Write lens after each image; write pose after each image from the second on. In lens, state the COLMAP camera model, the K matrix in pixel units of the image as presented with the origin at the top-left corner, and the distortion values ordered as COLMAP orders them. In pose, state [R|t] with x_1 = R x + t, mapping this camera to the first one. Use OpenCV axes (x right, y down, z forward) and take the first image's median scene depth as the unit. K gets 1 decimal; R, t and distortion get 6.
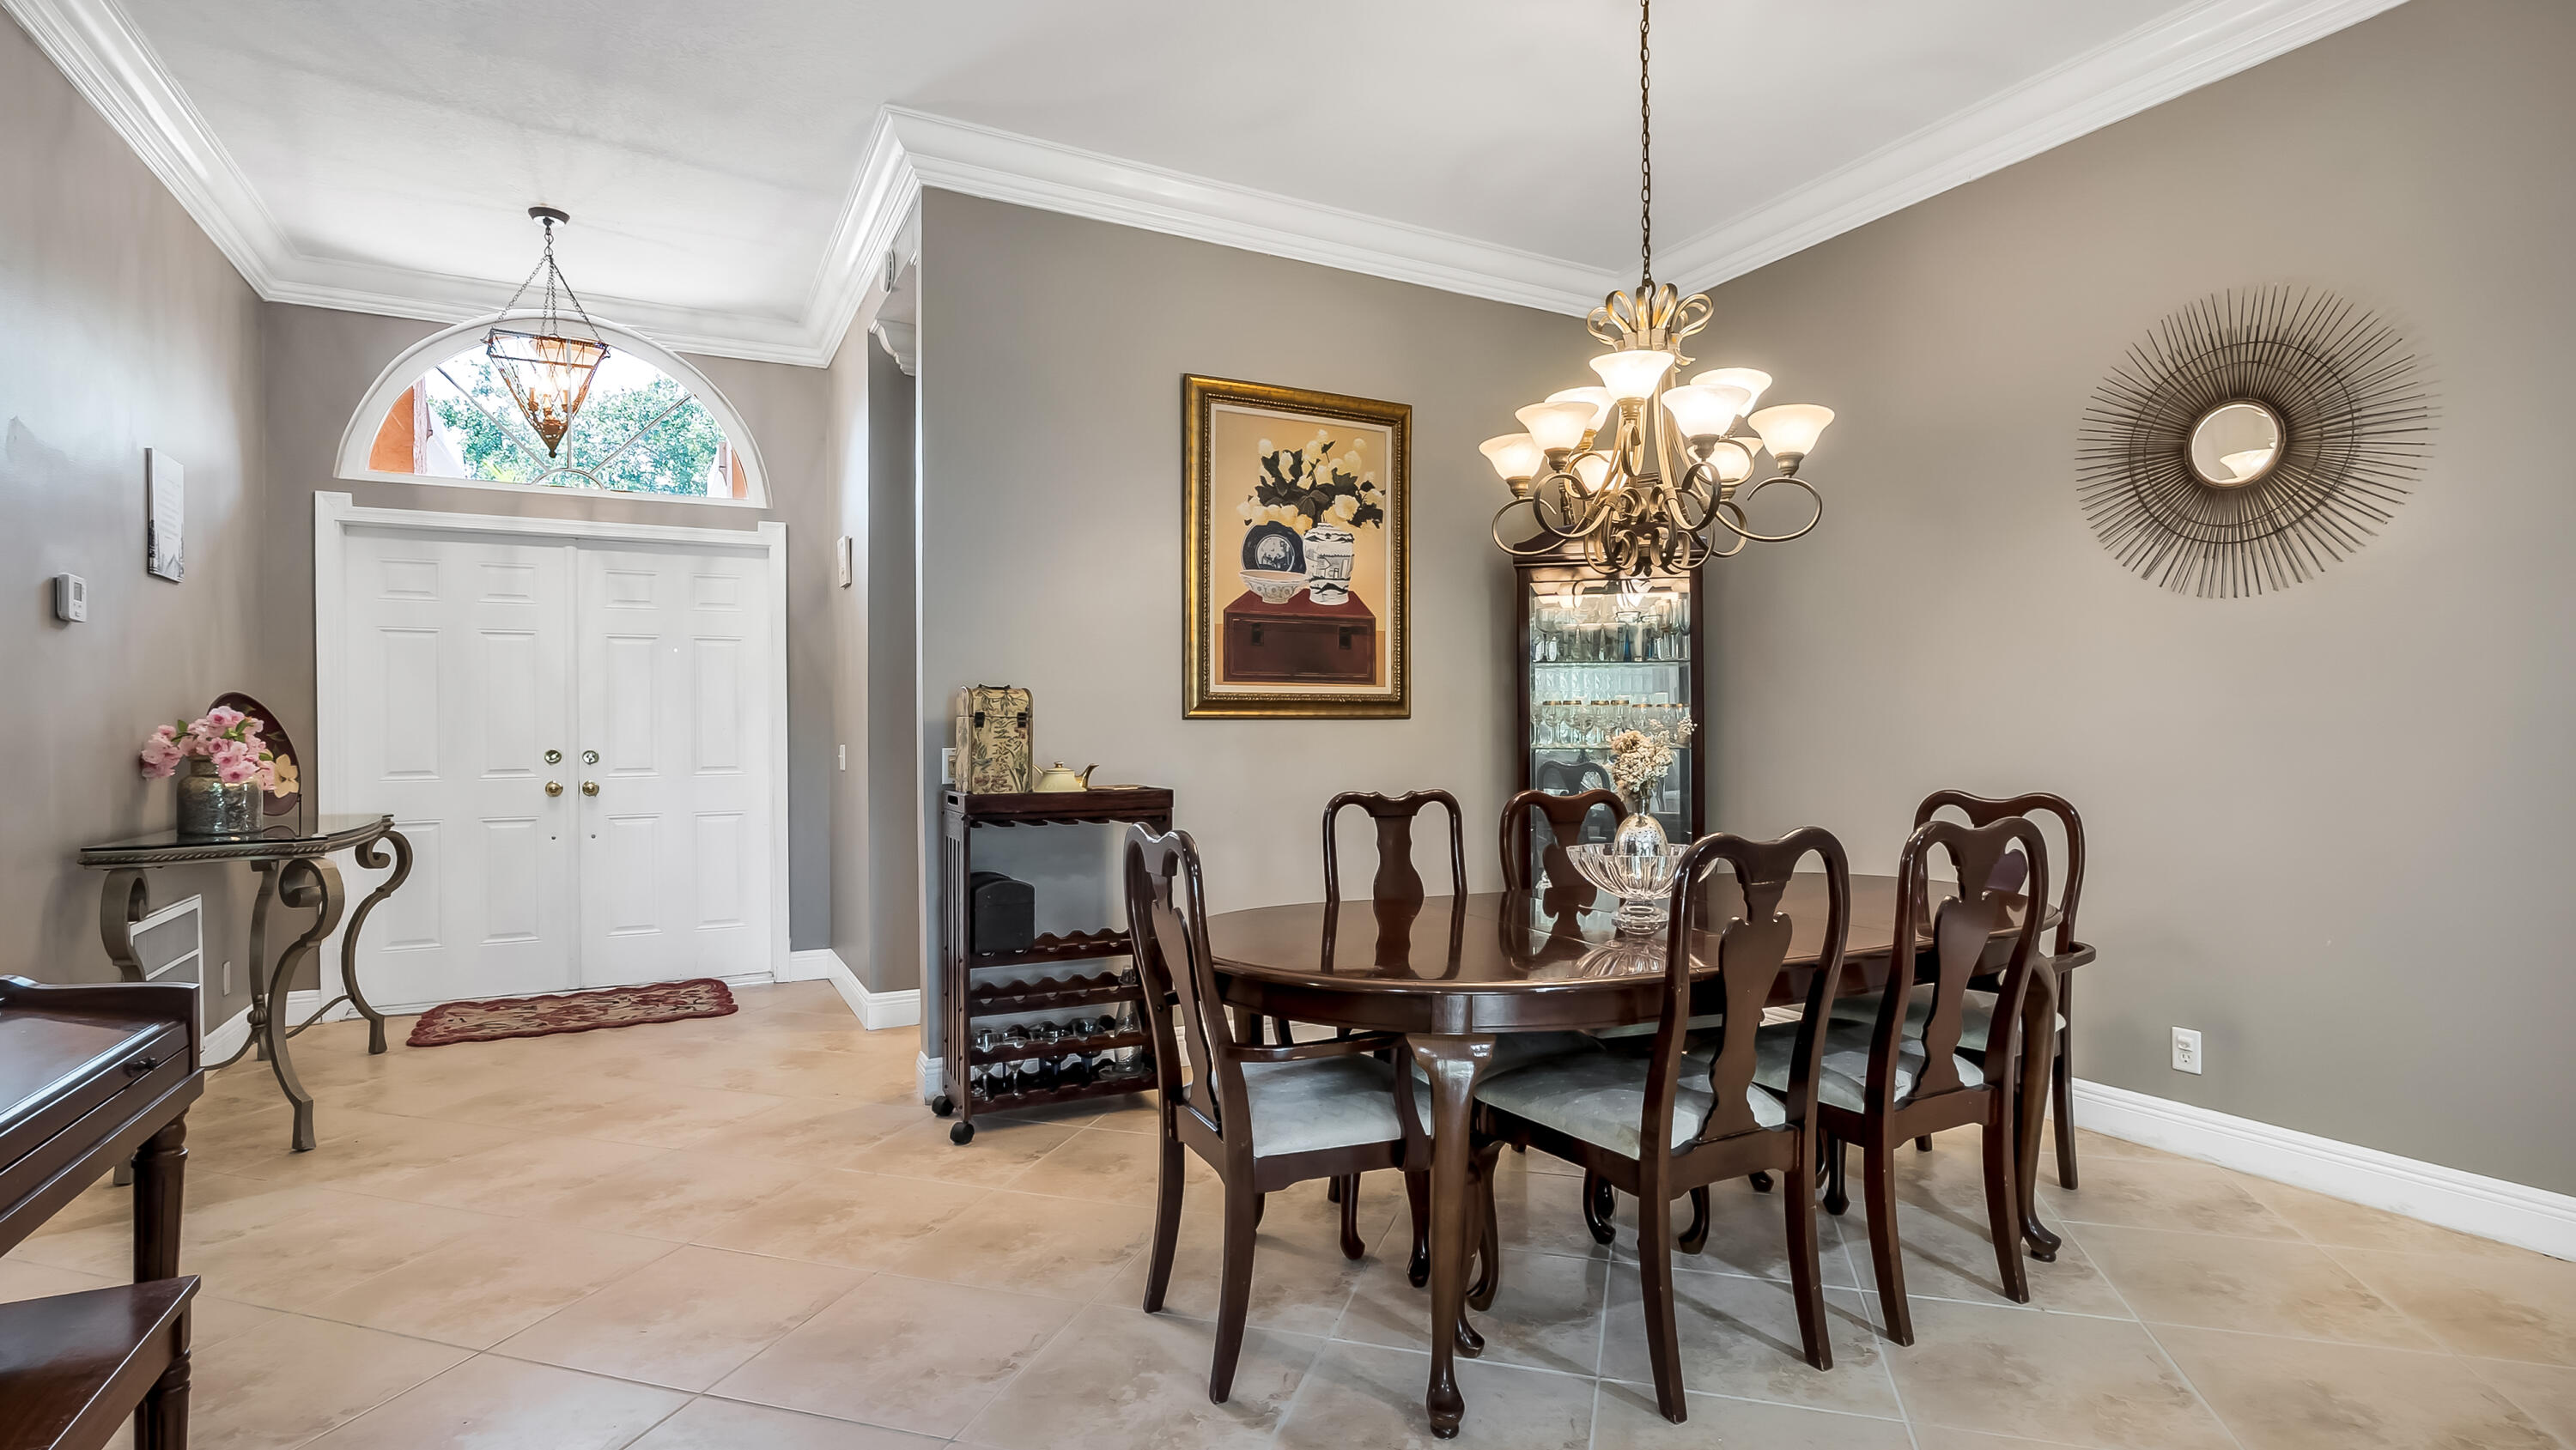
lens RADIAL K [[1243.1, 0, 1293.2], [0, 1243.1, 733.9], [0, 0, 1]] dist [-0.002363, -0.000566]
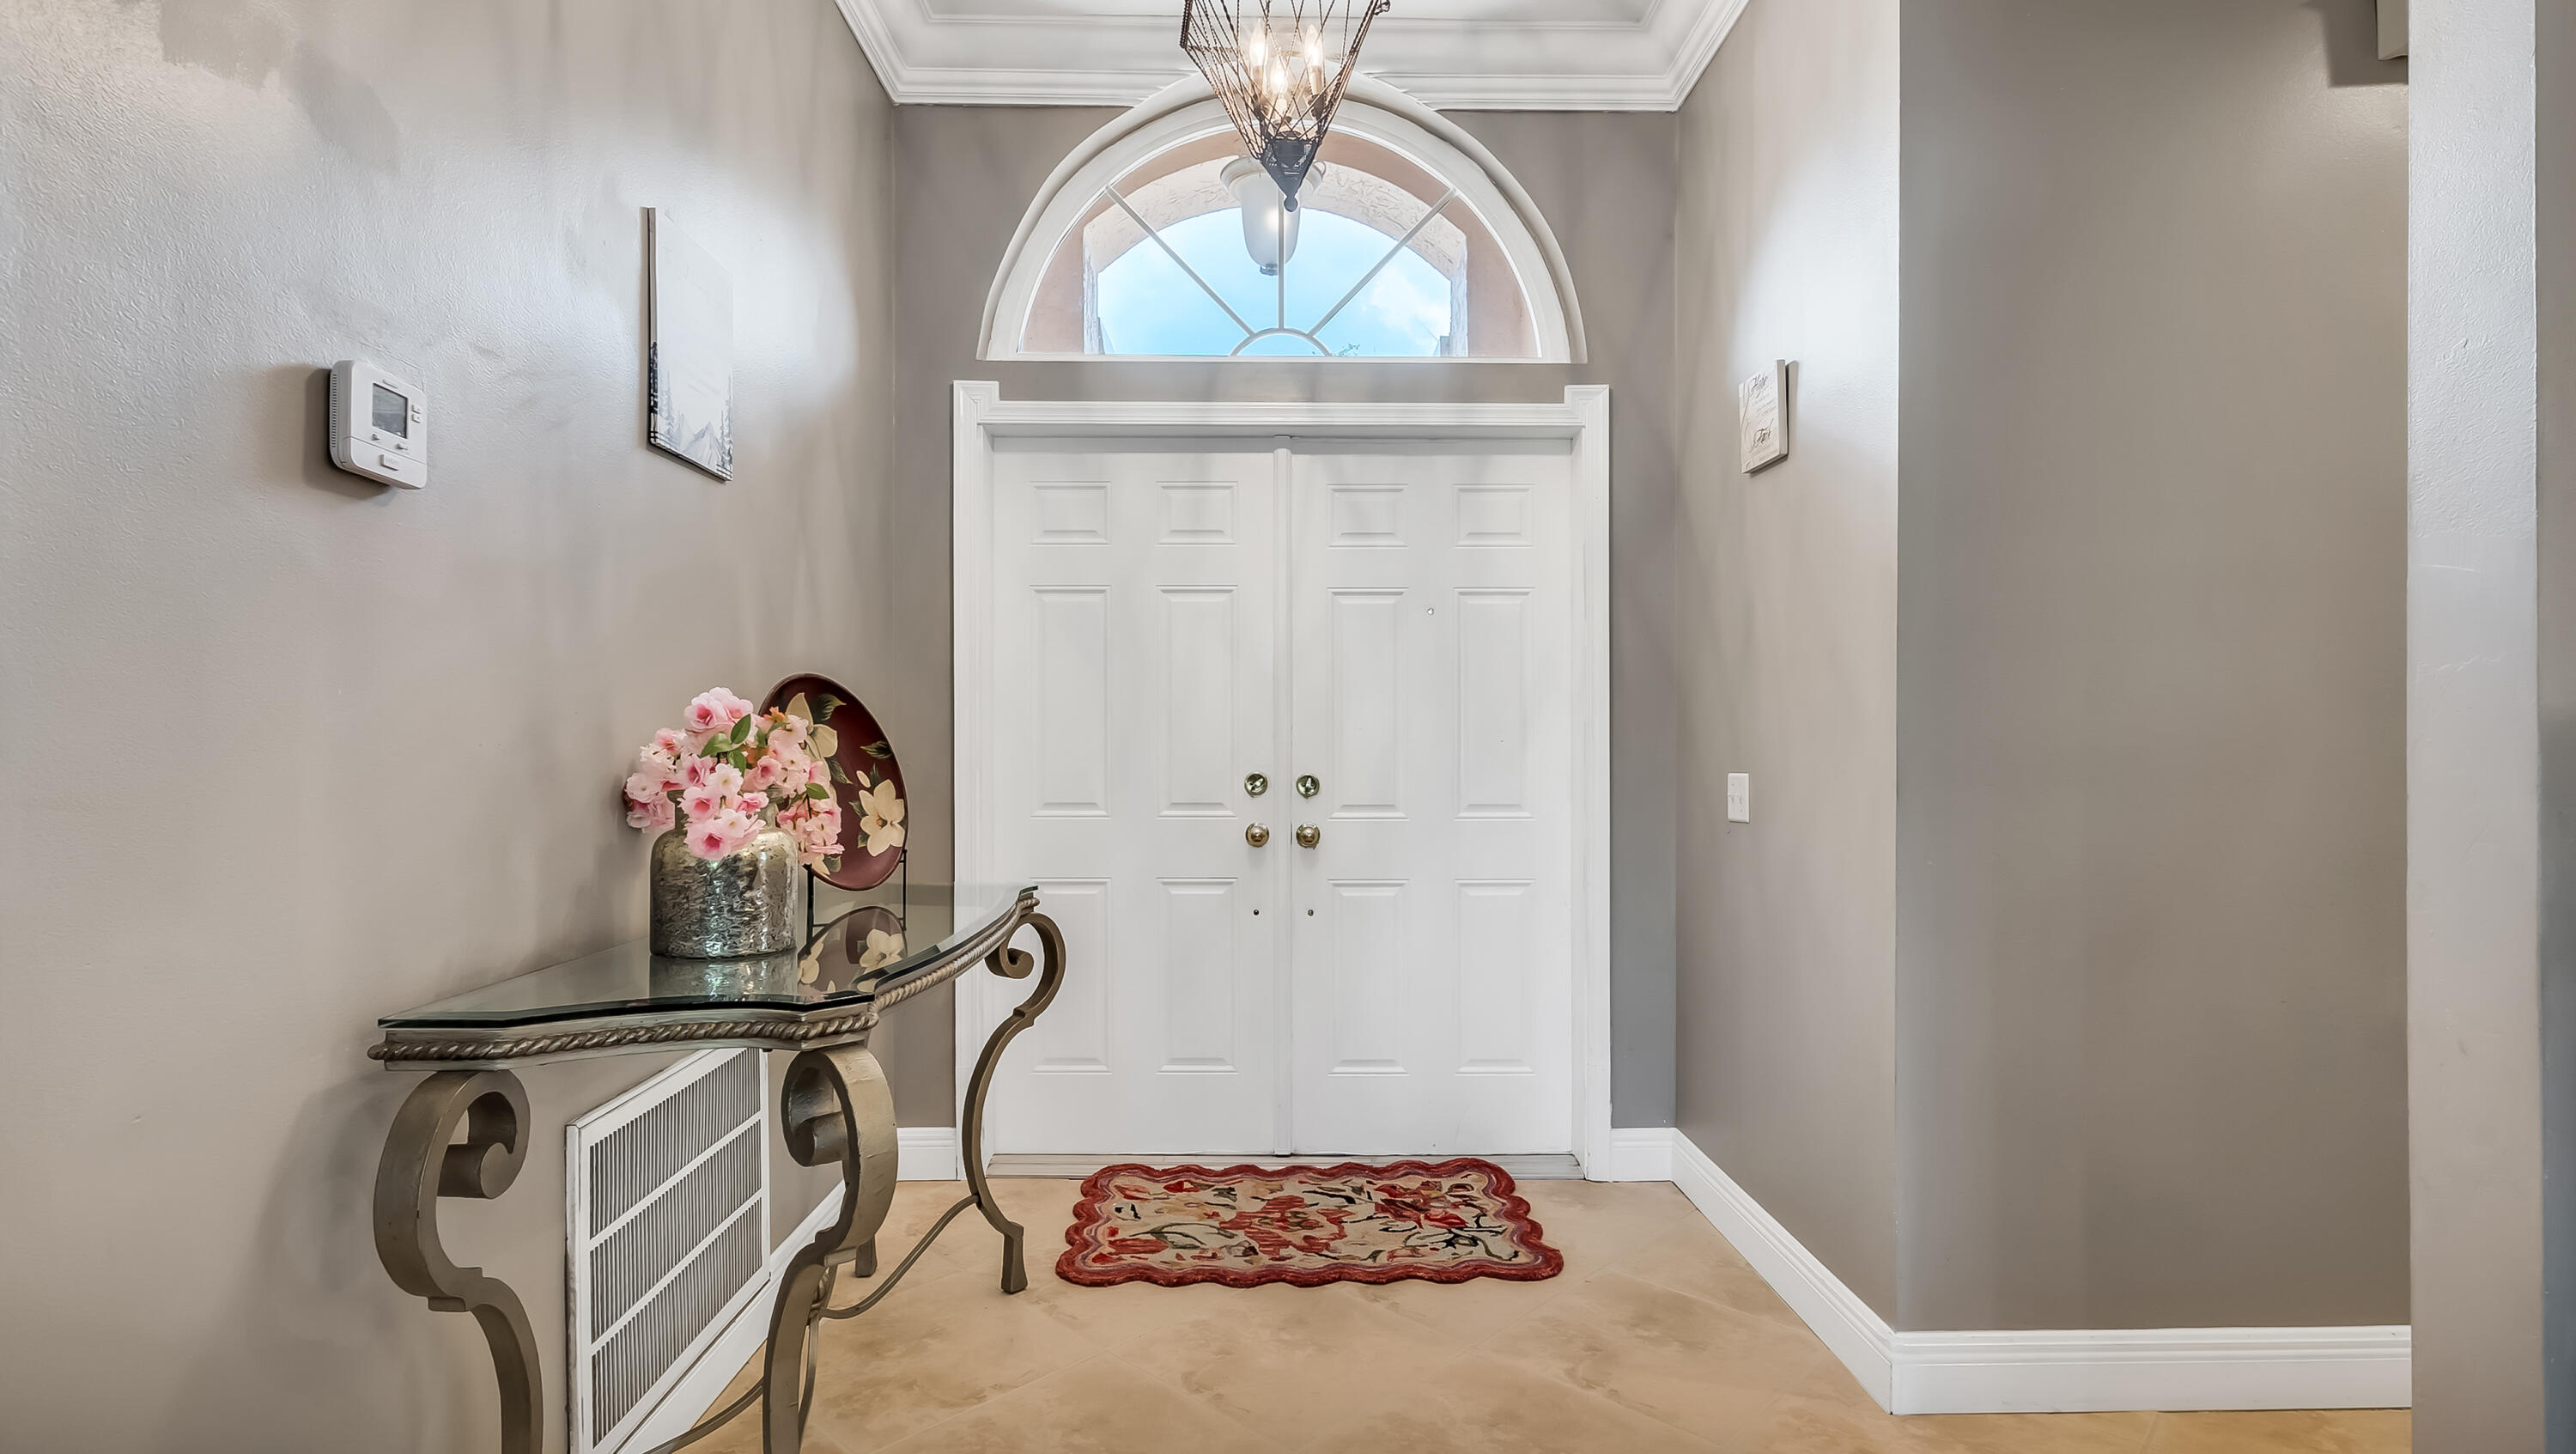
lens RADIAL K [[1172.4, 0, 1279.3], [0, 1172.4, 736.9], [0, 0, 1]] dist [-0.000590, -0.000002]
pose [[0.895077, 0.002227, -0.445906, -0.378948], [-0.006648, 0.999943, -0.008350, -0.000930], [0.445862, 0.010438, 0.895041, 0.558070]]
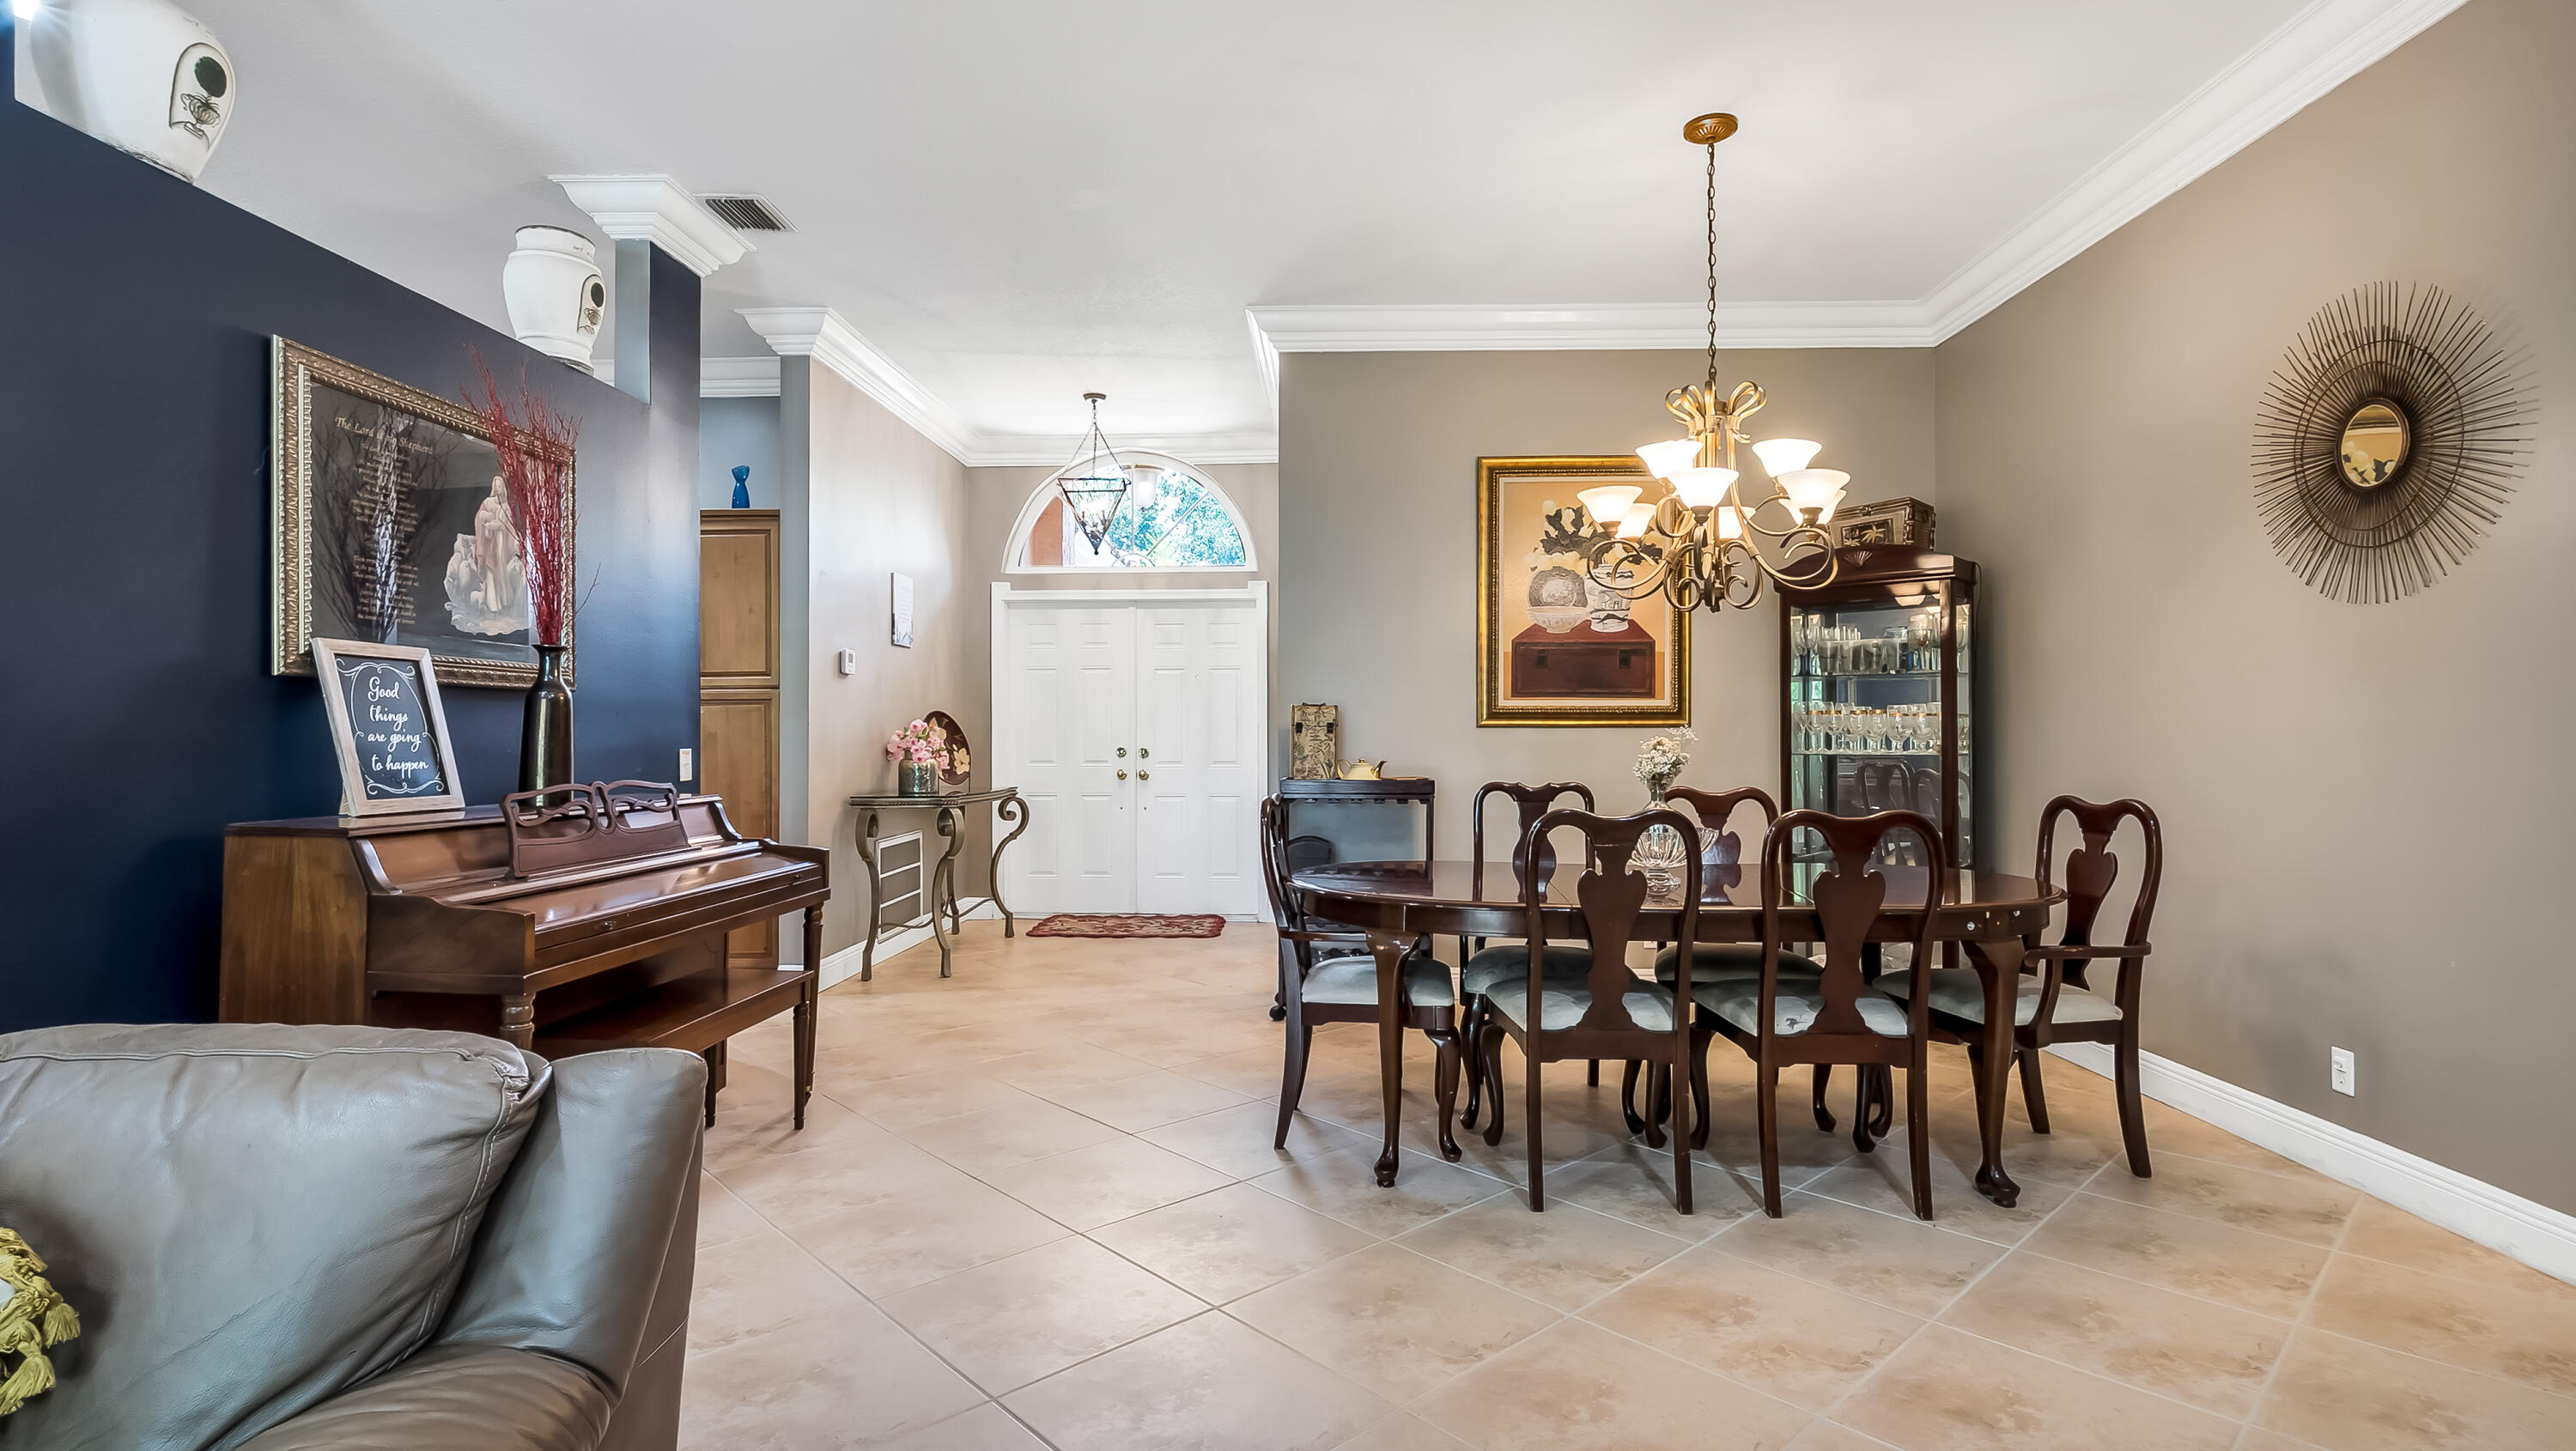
lens RADIAL K [[1274.1, 0, 1291.9], [0, 1274.1, 731.7], [0, 0, 1]] dist [0.000336, 0.000163]
pose [[0.857945, 0.003090, -0.513733, 0.408253], [-0.006582, 0.999966, -0.004977, 0.000354], [0.513700, 0.007652, 0.857936, -0.213849]]
